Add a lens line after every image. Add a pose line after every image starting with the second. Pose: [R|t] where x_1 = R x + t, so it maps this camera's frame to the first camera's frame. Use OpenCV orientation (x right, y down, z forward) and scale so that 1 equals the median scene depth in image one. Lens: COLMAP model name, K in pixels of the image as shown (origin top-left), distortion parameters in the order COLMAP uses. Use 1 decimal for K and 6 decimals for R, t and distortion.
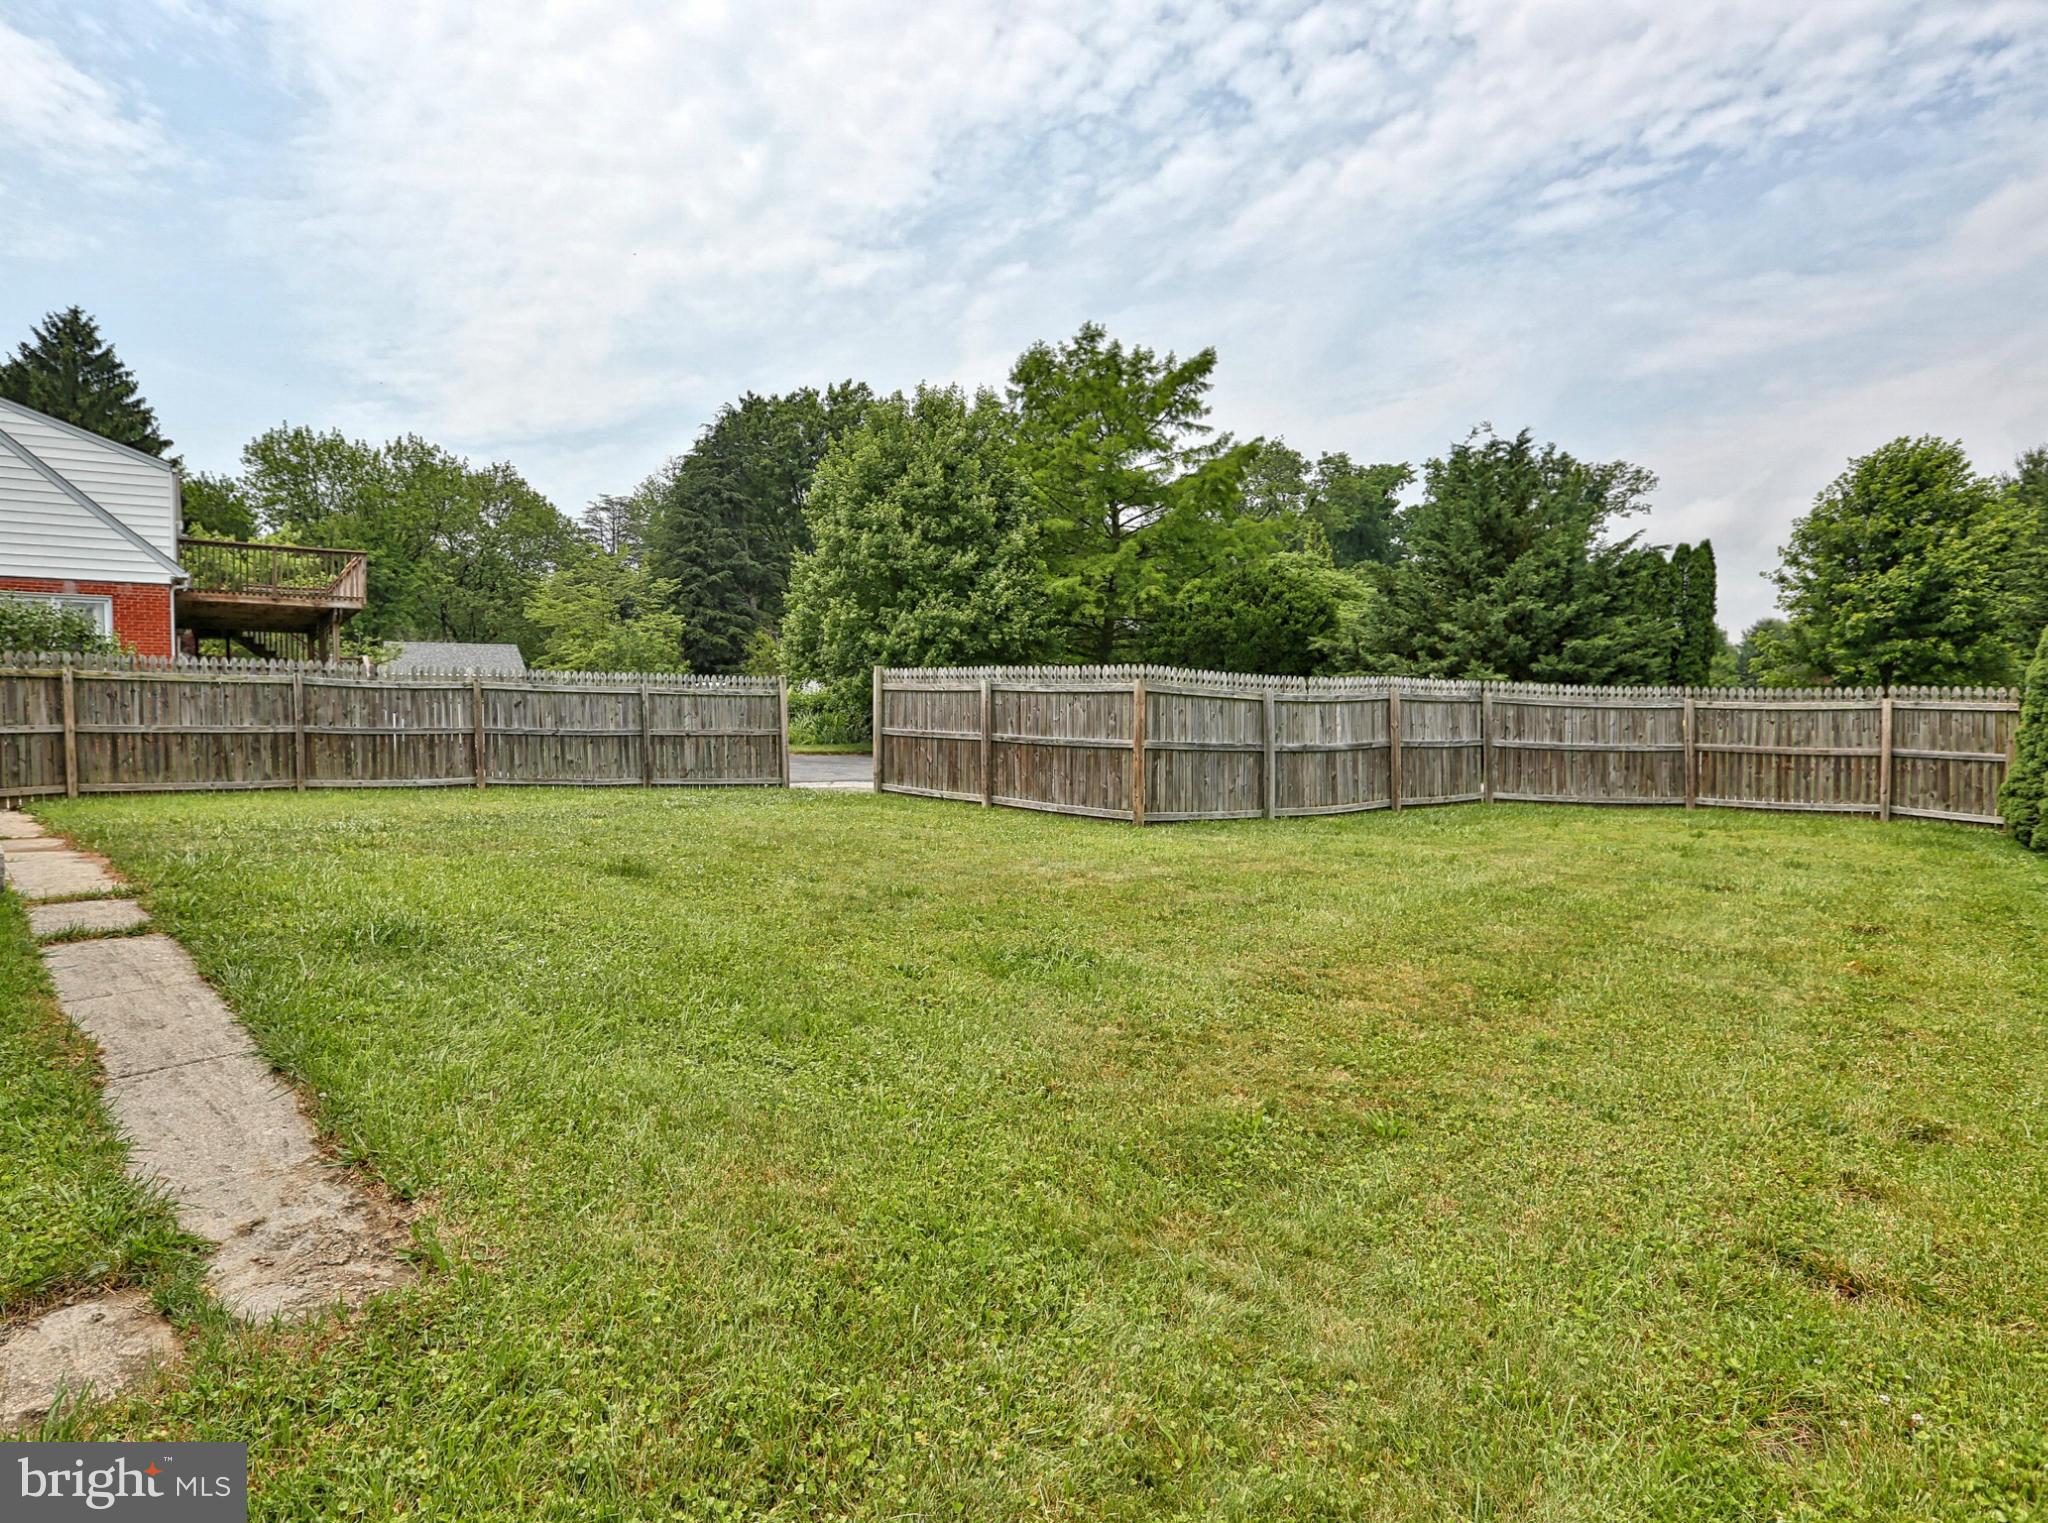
lens RADIAL K [[1107.8, 0, 1024.3], [0, 1107.8, 664.2], [0, 0, 1]] dist [-0.029414, 0.000620]
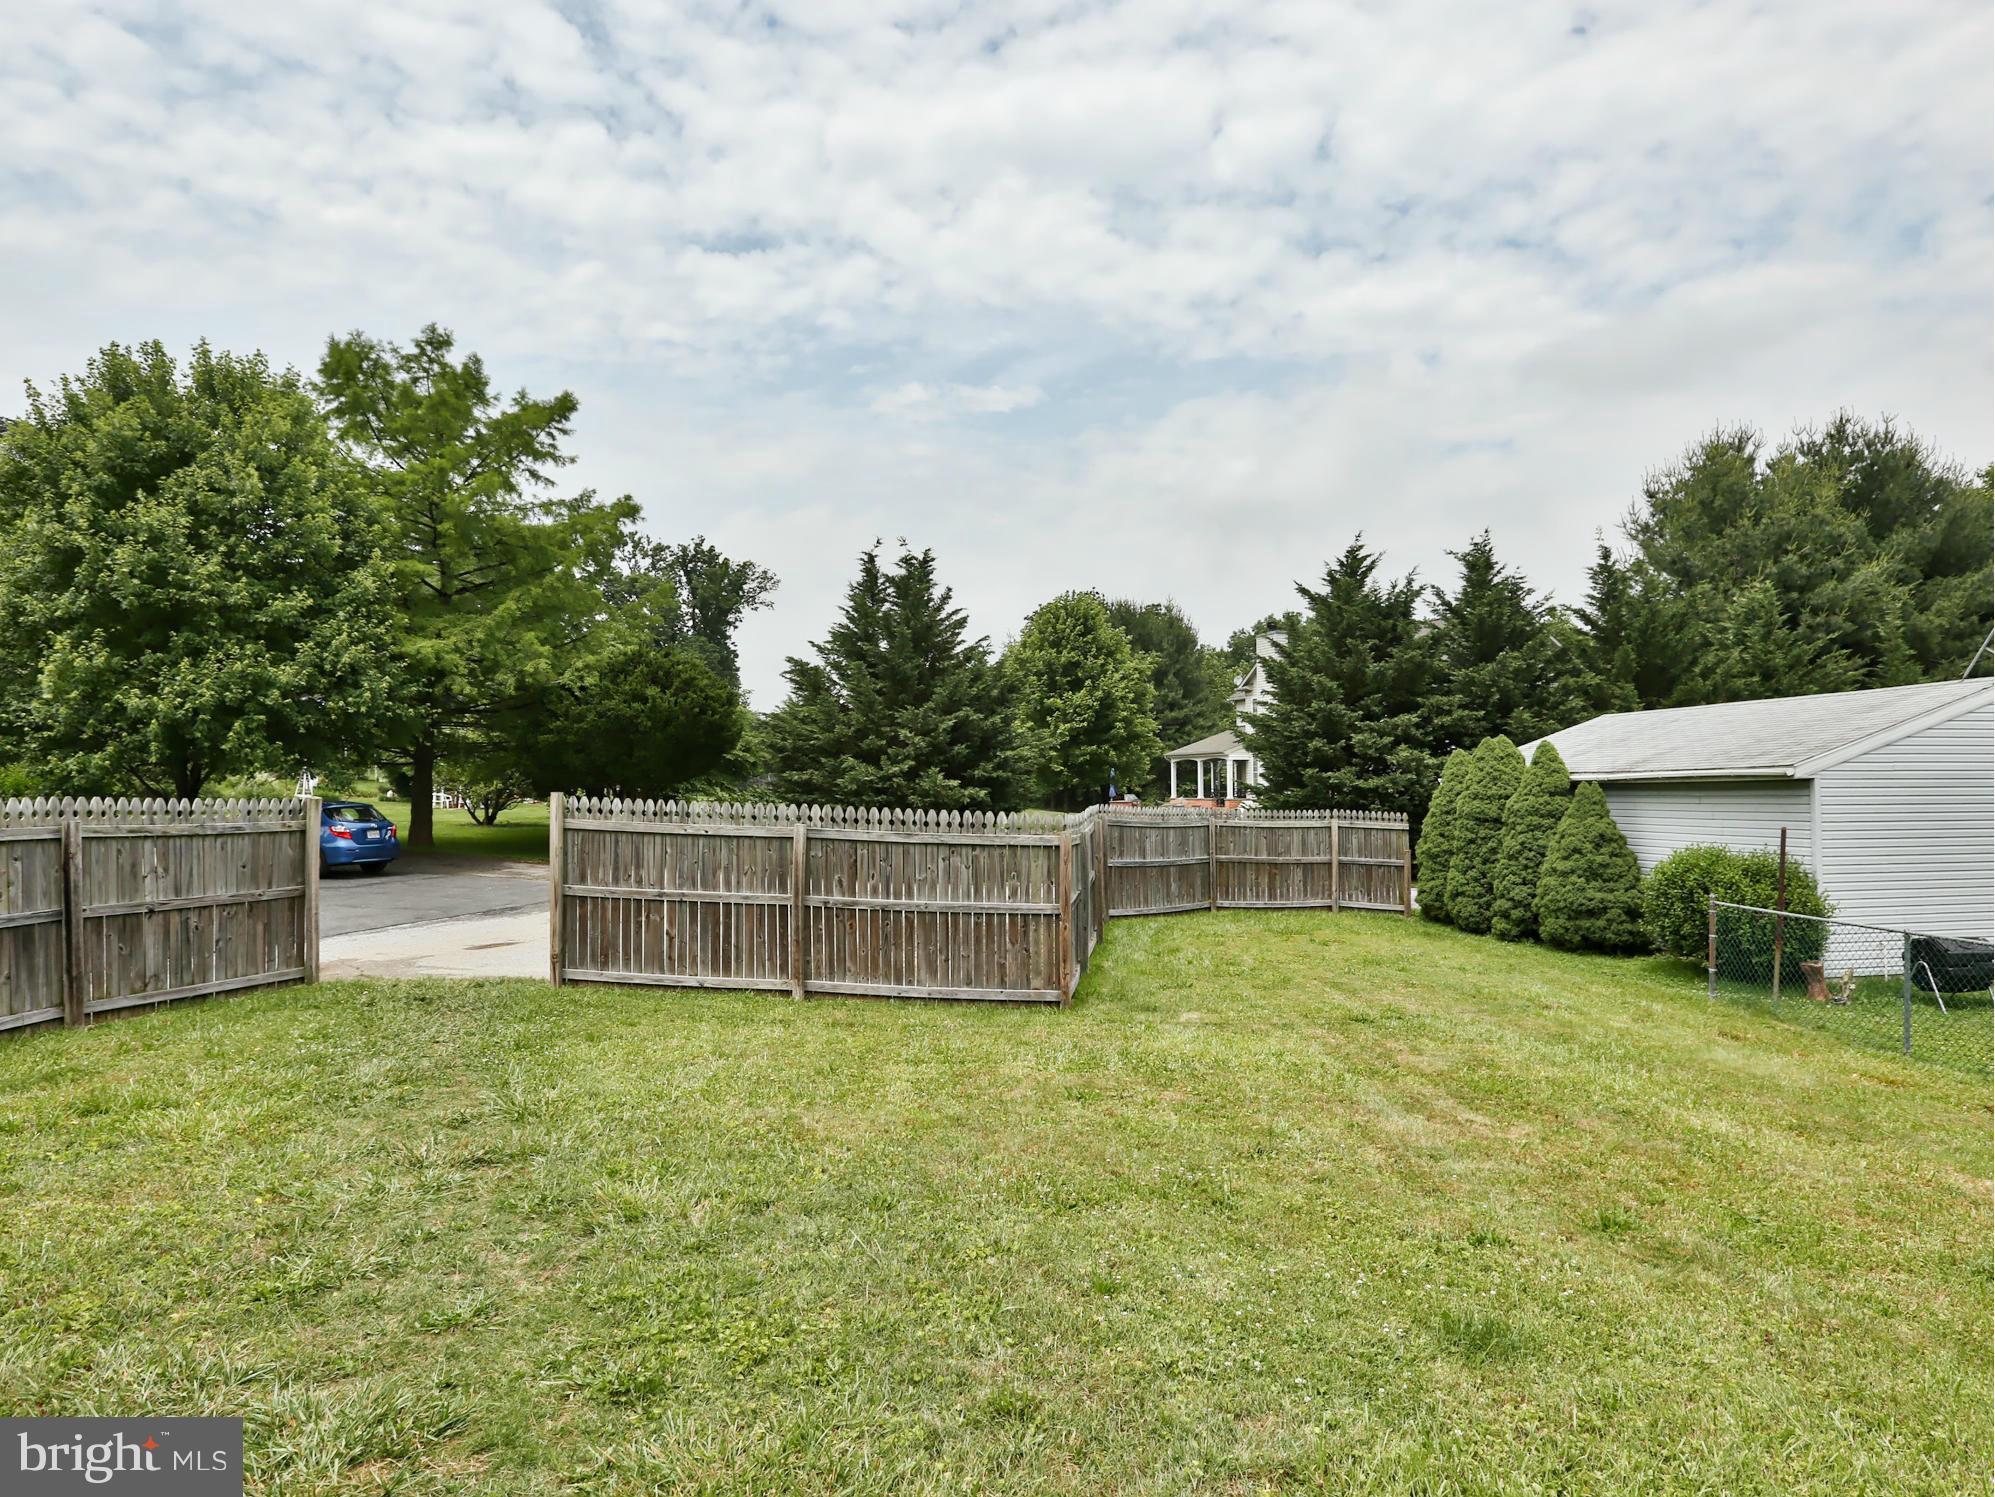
lens RADIAL K [[1057.2, 0, 1032.5], [0, 1057.2, 734.7], [0, 0, 1]] dist [-0.054062, 0.012212]
pose [[0.710460, 0.040786, 0.702554, -0.338332], [-0.043392, 0.998958, -0.014112, -0.033872], [-0.702398, -0.020459, 0.711490, 0.316664]]
